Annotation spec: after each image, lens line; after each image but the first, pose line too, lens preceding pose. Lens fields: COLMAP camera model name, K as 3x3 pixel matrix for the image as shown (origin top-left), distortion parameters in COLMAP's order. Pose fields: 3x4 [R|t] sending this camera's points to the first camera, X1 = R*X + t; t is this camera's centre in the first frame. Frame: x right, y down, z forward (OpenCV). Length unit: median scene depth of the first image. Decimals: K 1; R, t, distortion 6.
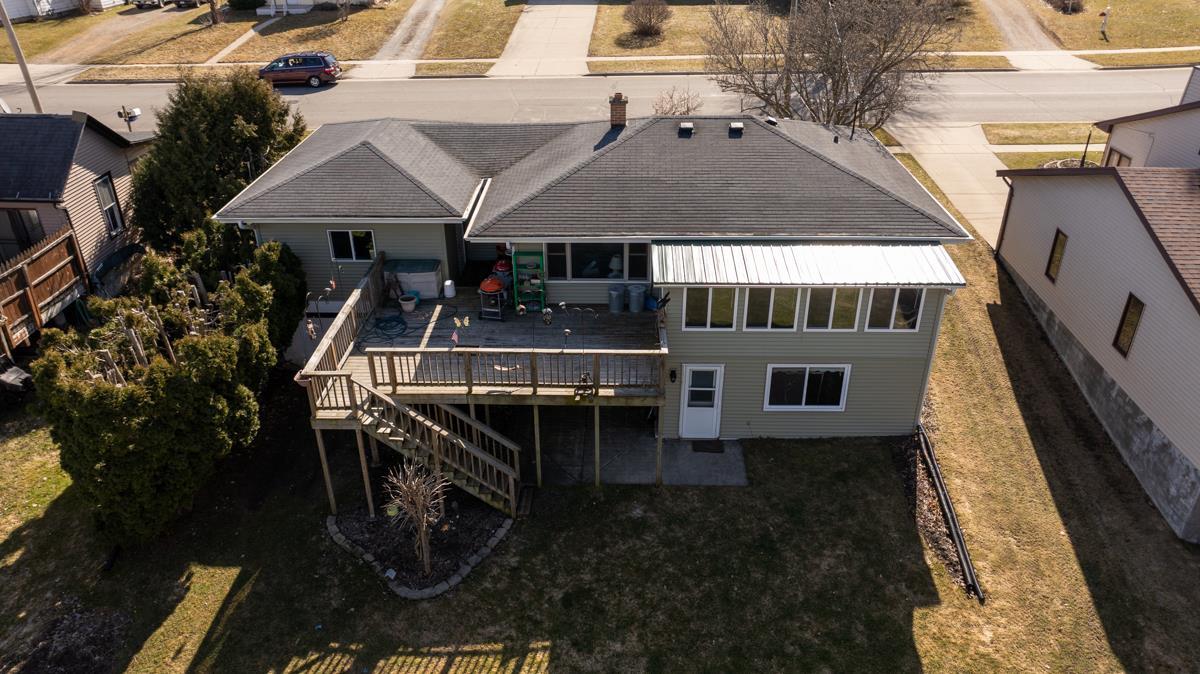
lens RADIAL K [[842.8, 0, 604.4], [0, 842.8, 336.1], [0, 0, 1]] dist [-0.020700, 0.005556]
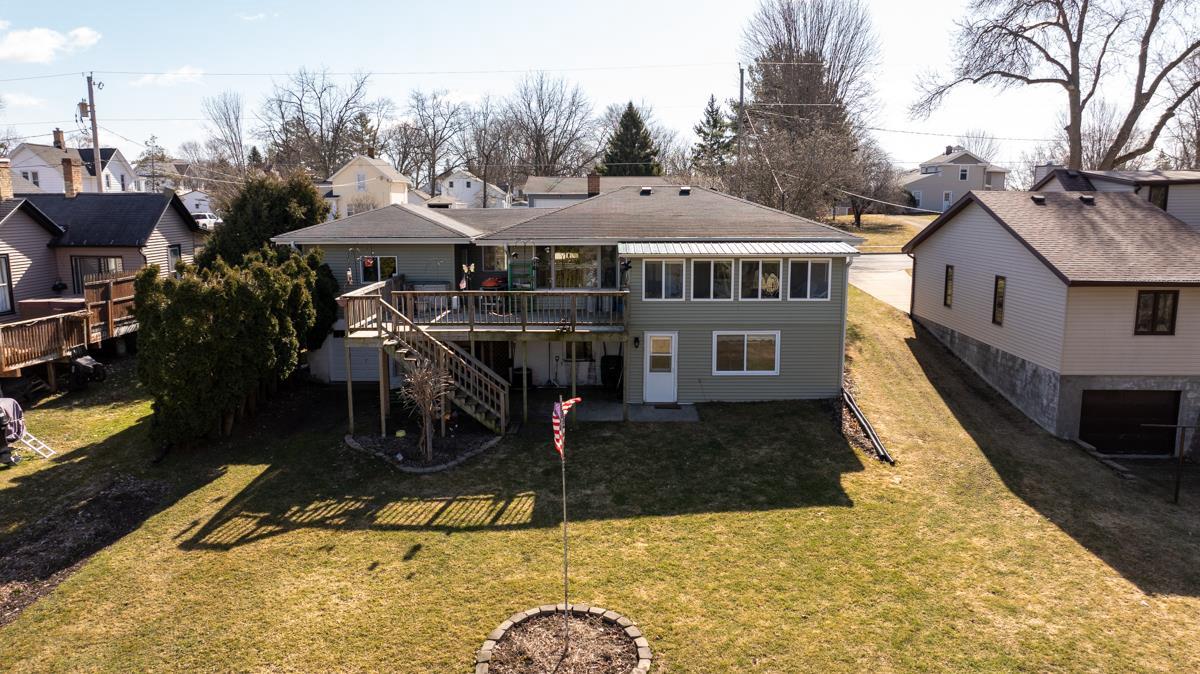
lens RADIAL K [[842.8, 0, 604.4], [0, 842.8, 336.1], [0, 0, 1]] dist [-0.020700, 0.005556]
pose [[0.999925, -0.000763, 0.012244, 0.020060], [0.004831, 0.941906, -0.335842, 0.463083], [-0.011276, 0.335876, 0.941839, -0.162280]]
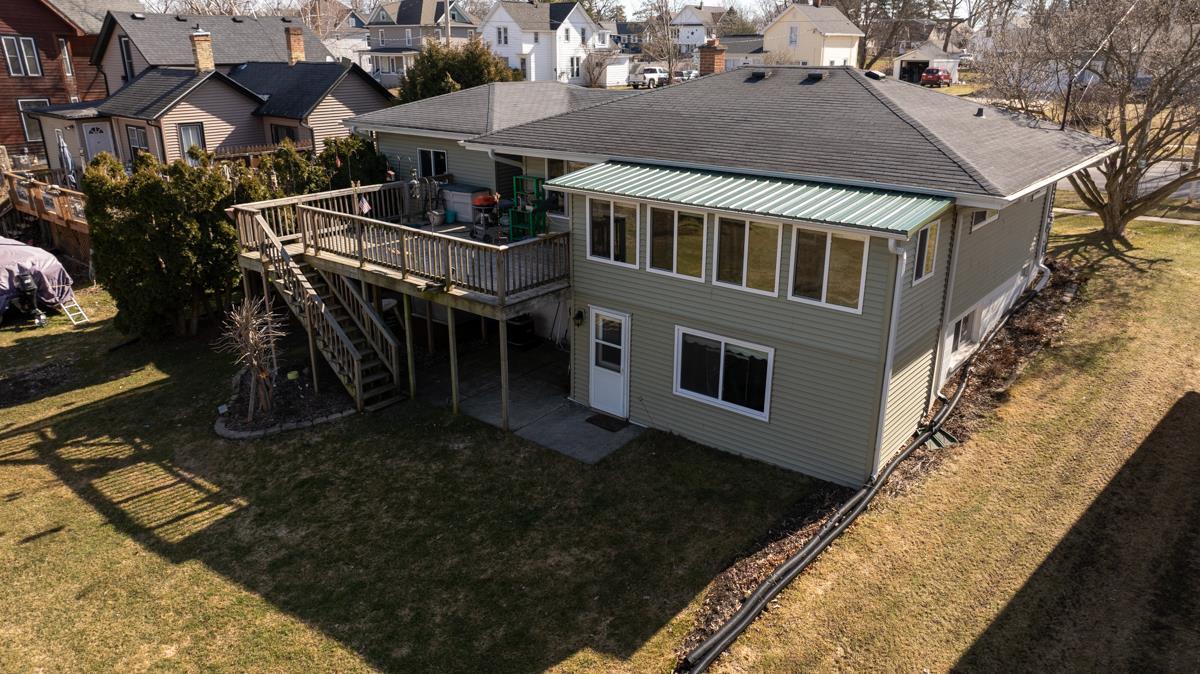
lens RADIAL K [[843.5, 0, 600.0], [0, 843.5, 337.0], [0, 0, 1]] dist [-0.030199, 0.001583]
pose [[0.783003, 0.208310, -0.586101, 0.596016], [-0.303199, 0.950554, -0.067216, 0.116557], [0.543118, 0.230335, 0.807445, 0.364875]]
